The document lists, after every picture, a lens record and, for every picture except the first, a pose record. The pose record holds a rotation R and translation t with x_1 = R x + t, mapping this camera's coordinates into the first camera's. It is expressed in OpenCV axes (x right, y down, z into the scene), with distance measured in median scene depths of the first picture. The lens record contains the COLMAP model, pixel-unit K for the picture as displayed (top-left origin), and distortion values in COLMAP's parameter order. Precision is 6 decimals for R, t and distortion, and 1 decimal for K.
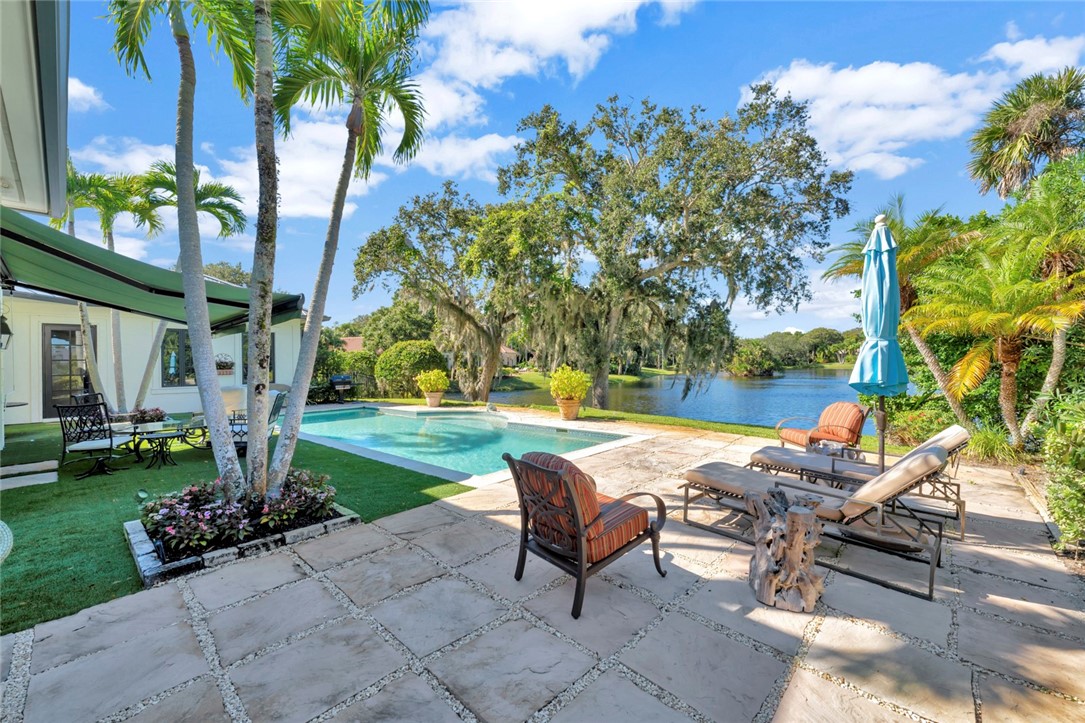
lens RADIAL K [[428.6, 0, 545.8], [0, 428.6, 365.2], [0, 0, 1]] dist [-0.000393, 0.000437]
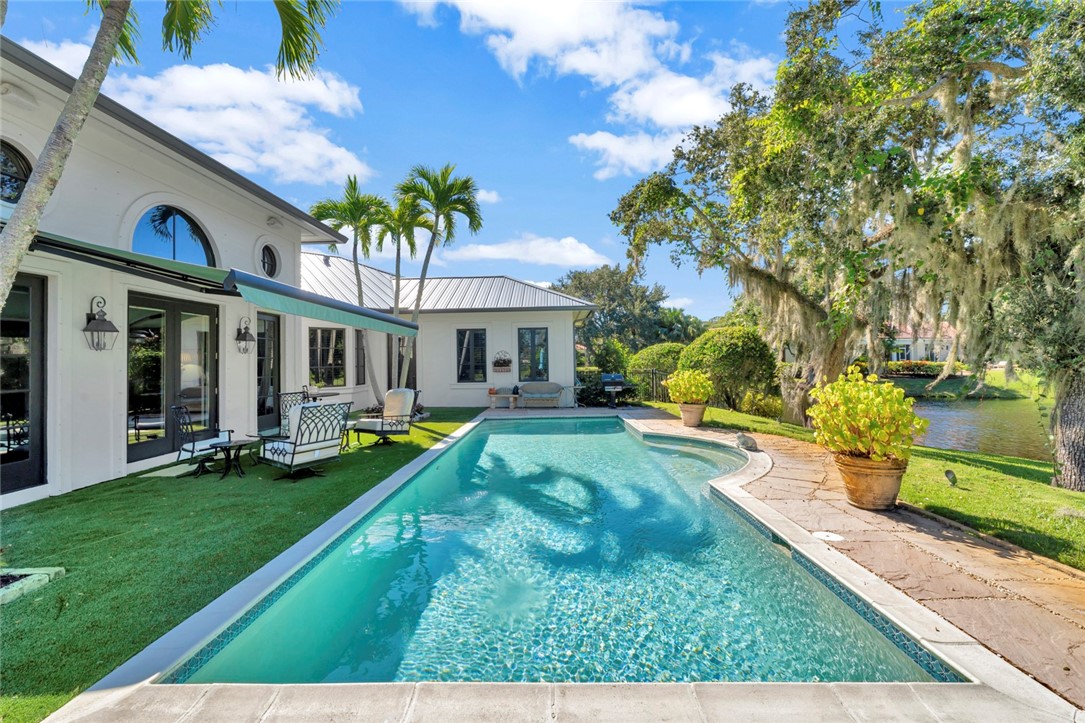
lens RADIAL K [[462.1, 0, 543.7], [0, 462.1, 359.5], [0, 0, 1]] dist [0.000263, 0.000116]
pose [[0.652305, -0.001343, -0.757955, 0.132293], [0.004916, 0.999985, 0.002459, -0.009325], [0.757940, -0.005330, 0.652302, 0.346414]]
